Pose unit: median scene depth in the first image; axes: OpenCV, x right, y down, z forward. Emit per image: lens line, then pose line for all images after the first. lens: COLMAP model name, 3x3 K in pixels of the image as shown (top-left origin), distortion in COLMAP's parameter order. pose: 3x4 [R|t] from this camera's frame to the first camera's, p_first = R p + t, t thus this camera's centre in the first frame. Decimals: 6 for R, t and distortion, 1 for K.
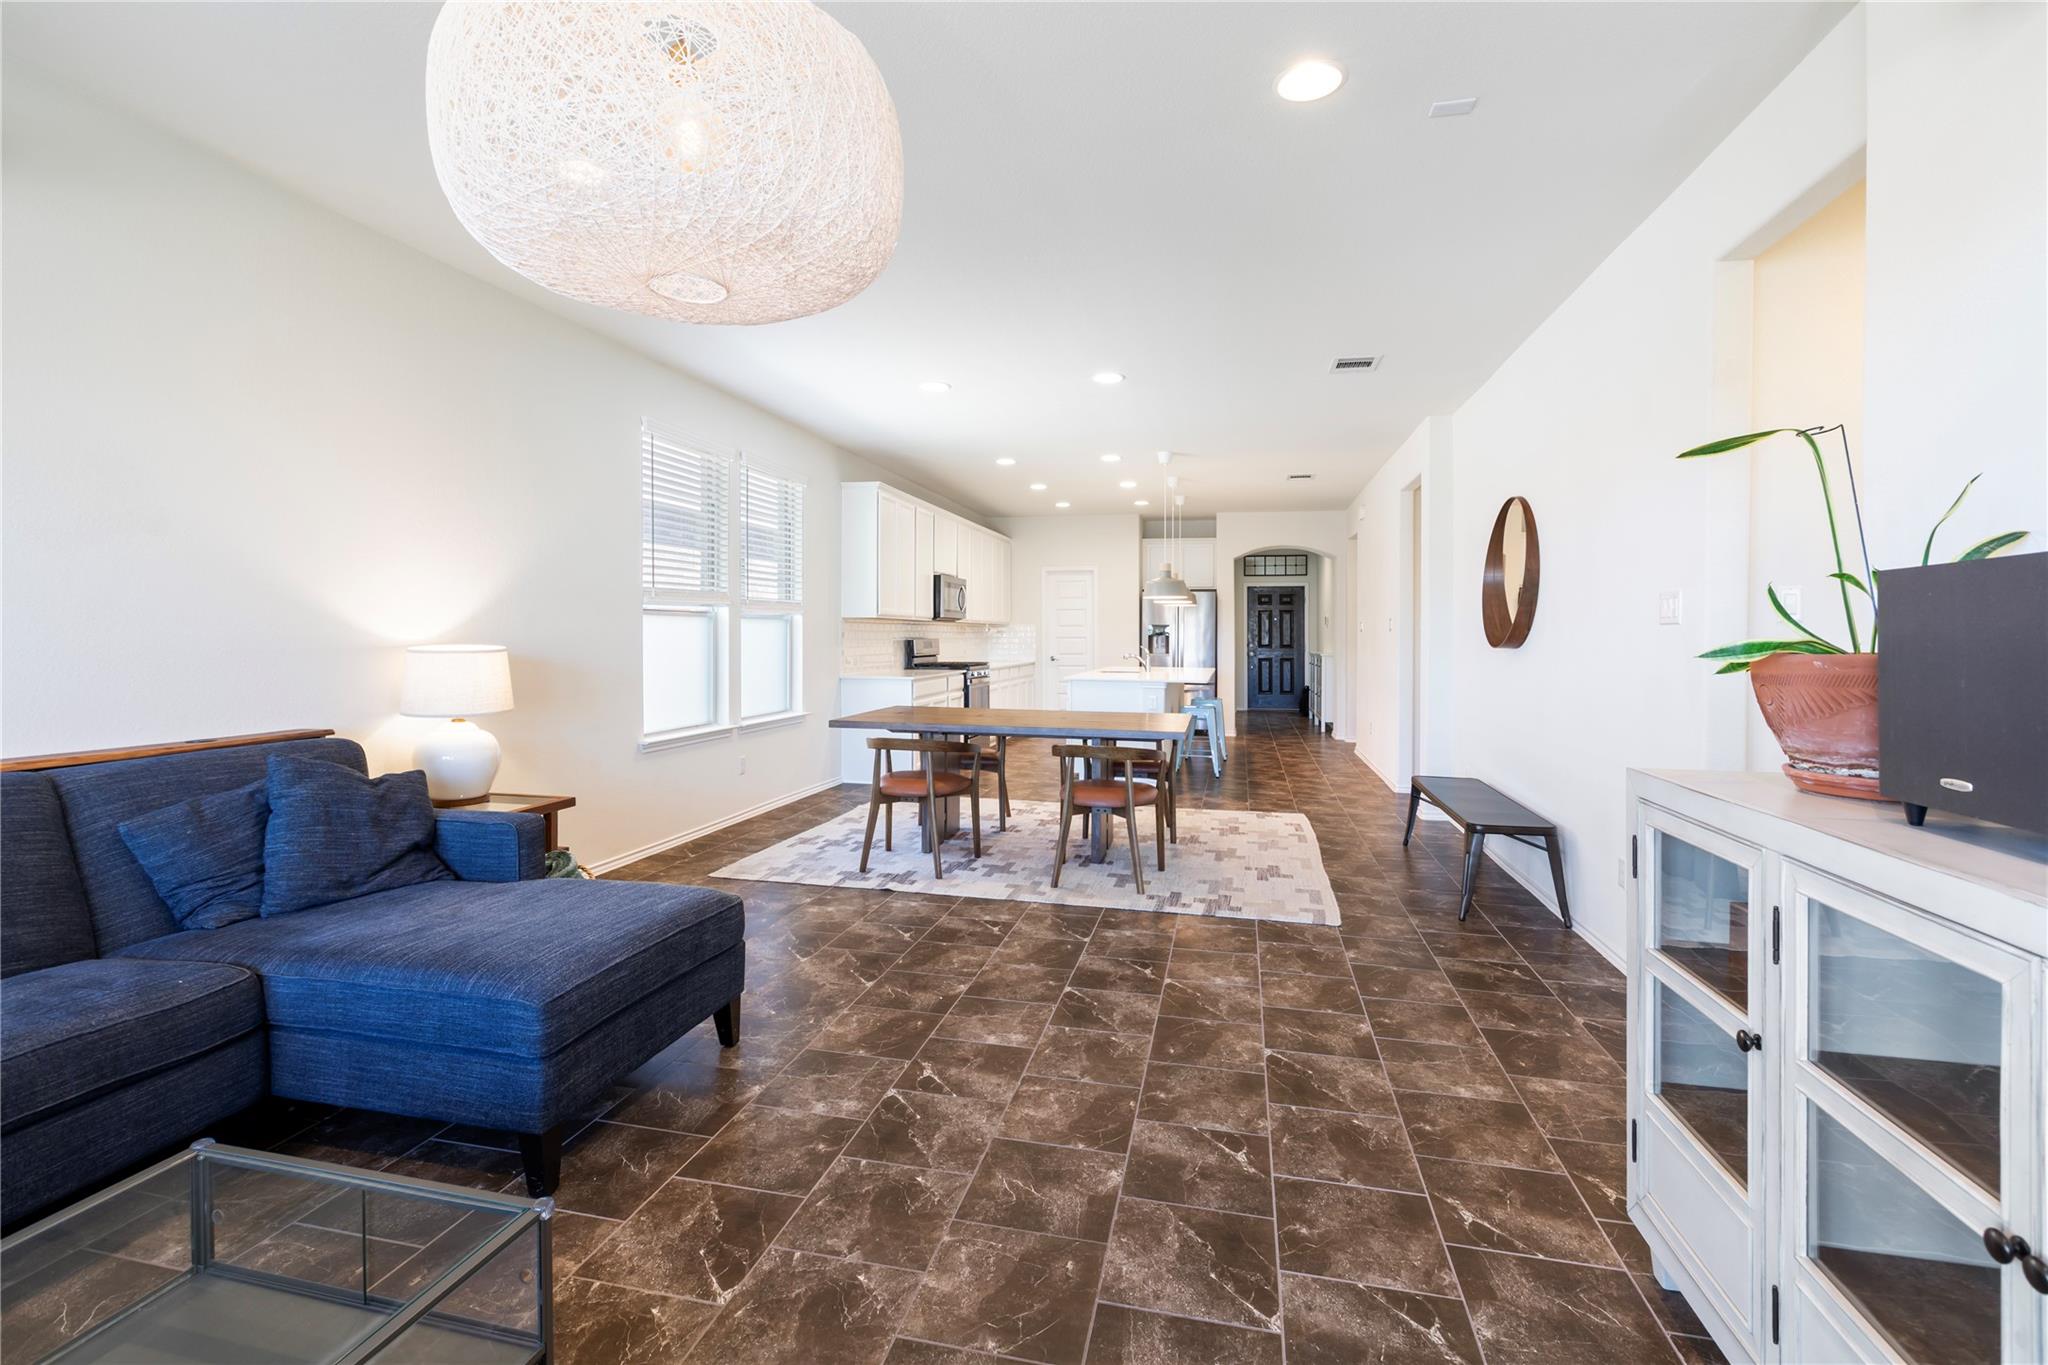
lens RADIAL K [[910.7, 0, 1013.0], [0, 910.7, 680.6], [0, 0, 1]] dist [-0.000640, -0.000698]
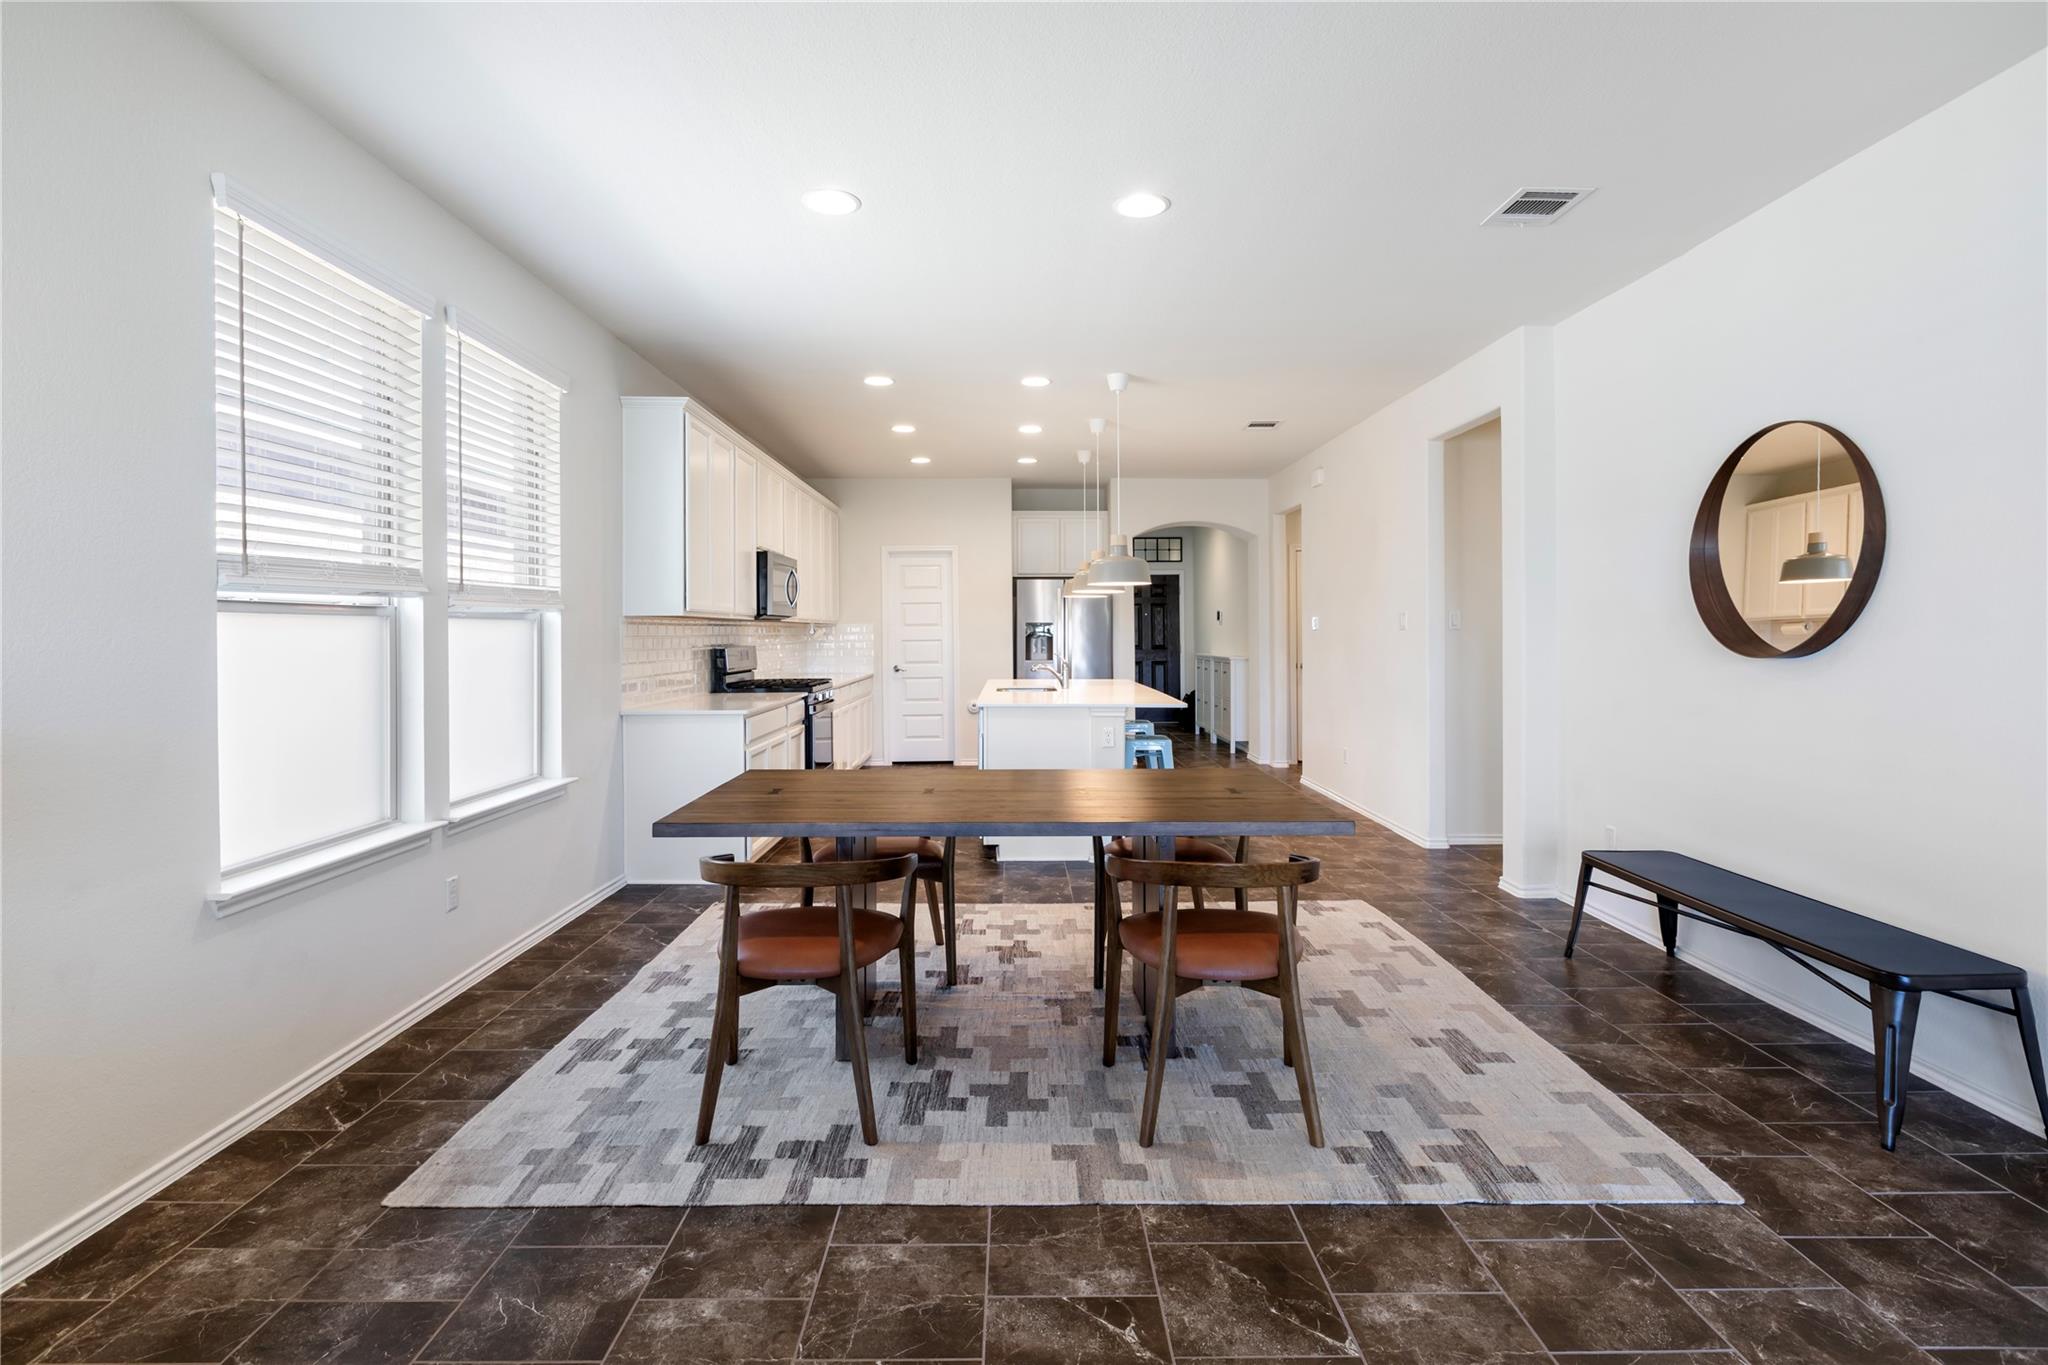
lens RADIAL K [[1006.2, 0, 1011.9], [0, 1006.2, 654.7], [0, 0, 1]] dist [-0.002968, -0.000265]
pose [[0.971756, -0.014780, 0.235523, -0.106912], [0.021552, 0.999424, -0.026204, -0.022501], [-0.235000, 0.030539, 0.971515, 0.321475]]
